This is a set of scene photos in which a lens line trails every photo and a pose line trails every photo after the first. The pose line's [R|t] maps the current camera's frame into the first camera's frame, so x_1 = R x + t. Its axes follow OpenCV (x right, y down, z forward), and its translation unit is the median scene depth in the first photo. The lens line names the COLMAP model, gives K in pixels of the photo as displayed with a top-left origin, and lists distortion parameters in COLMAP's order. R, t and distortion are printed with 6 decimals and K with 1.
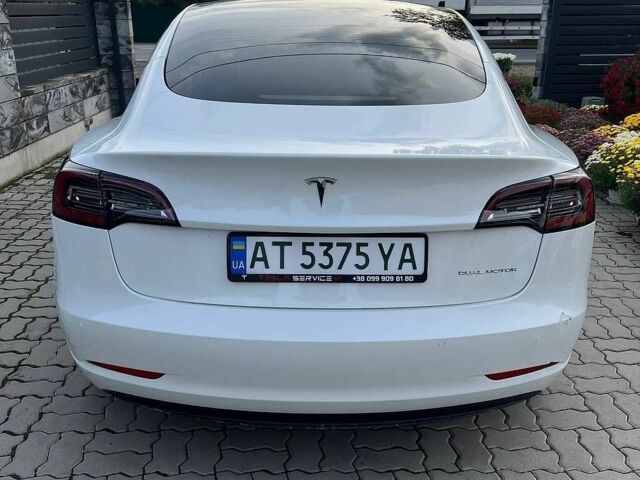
lens RADIAL K [[577.4, 0, 320.0], [0, 577.4, 240.0], [0, 0, 1]] dist [0.041167, -0.013301]
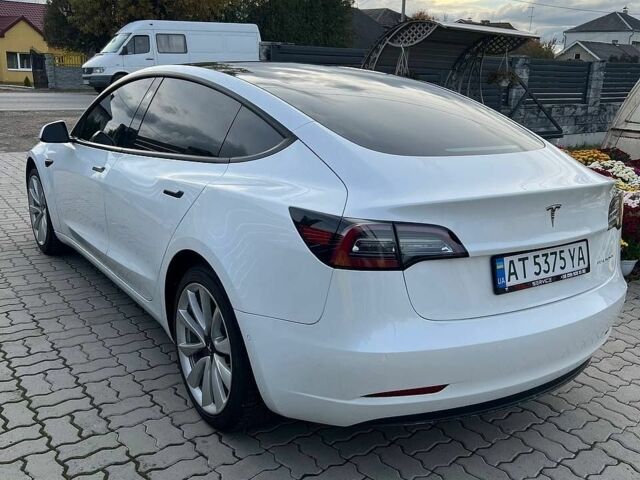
lens RADIAL K [[549.5, 0, 306.4], [0, 549.5, 263.9], [0, 0, 1]] dist [0.041946, -0.000884]
pose [[0.863622, -0.147683, 0.482023, -1.085582], [0.168586, 0.985687, -0.000053, -0.064935], [-0.475116, 0.081309, 0.876158, 0.140572]]
